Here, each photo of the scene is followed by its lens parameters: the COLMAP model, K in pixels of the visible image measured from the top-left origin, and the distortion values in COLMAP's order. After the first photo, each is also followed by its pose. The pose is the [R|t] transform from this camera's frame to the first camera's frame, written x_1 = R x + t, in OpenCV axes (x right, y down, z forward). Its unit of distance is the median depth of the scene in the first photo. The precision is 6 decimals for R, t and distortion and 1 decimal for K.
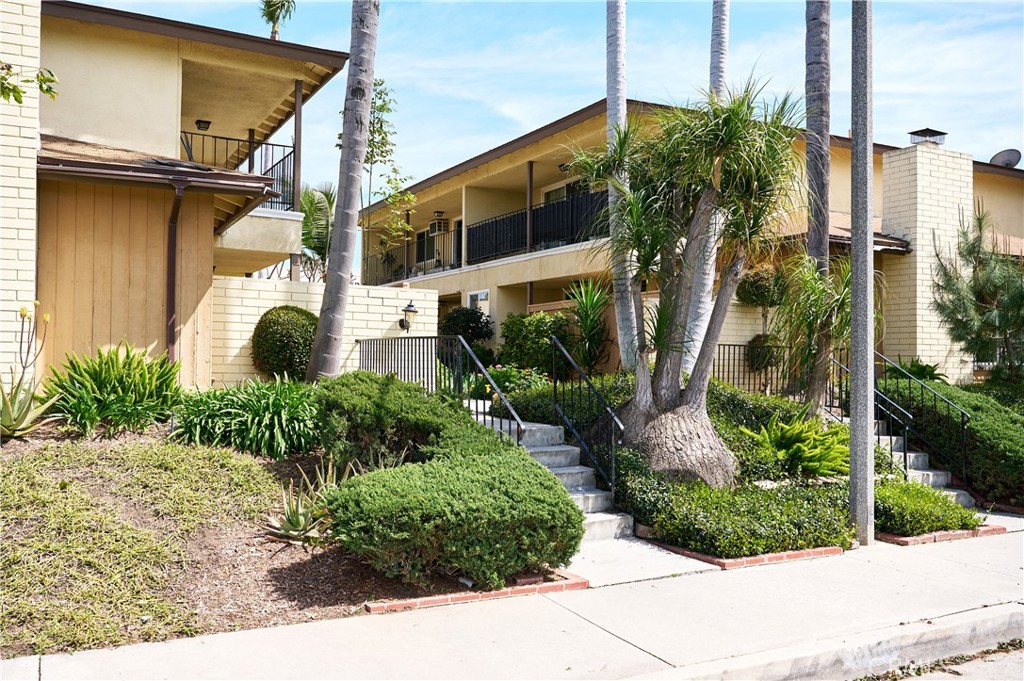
lens RADIAL K [[823.8, 0, 513.1], [0, 823.8, 352.9], [0, 0, 1]] dist [-0.000581, -0.006015]
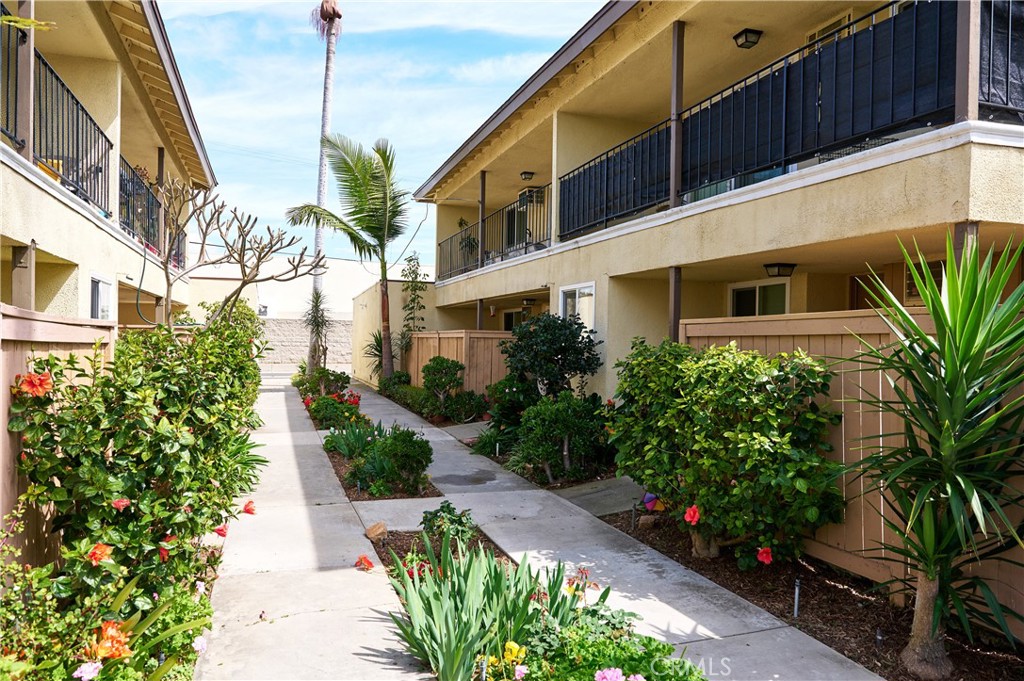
lens RADIAL K [[687.2, 0, 515.9], [0, 687.2, 352.0], [0, 0, 1]] dist [-0.000795, -0.001617]
pose [[0.988157, 0.010042, -0.153116, -0.010163], [-0.006231, 0.999659, 0.025351, -0.042790], [0.153318, -0.024096, 0.987883, 0.551697]]
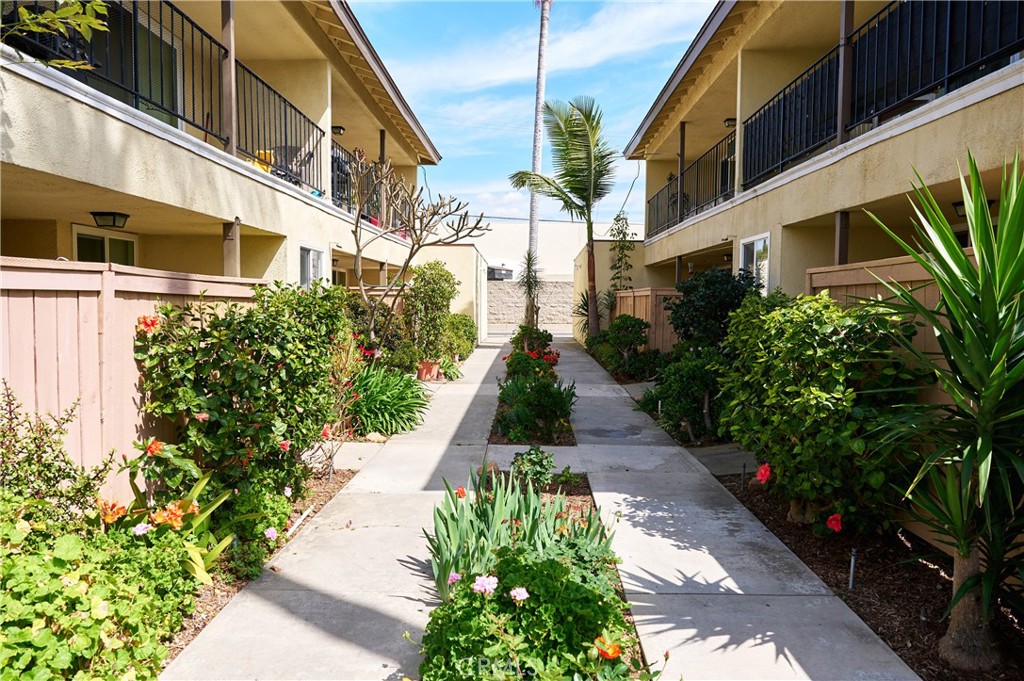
lens RADIAL K [[693.2, 0, 511.1], [0, 693.2, 343.8], [0, 0, 1]] dist [0.000102, -0.003114]
pose [[0.868540, 0.030122, -0.494703, 0.050673], [0.004471, 0.997635, 0.068594, -0.039401], [0.495599, -0.061788, 0.866351, 0.558705]]
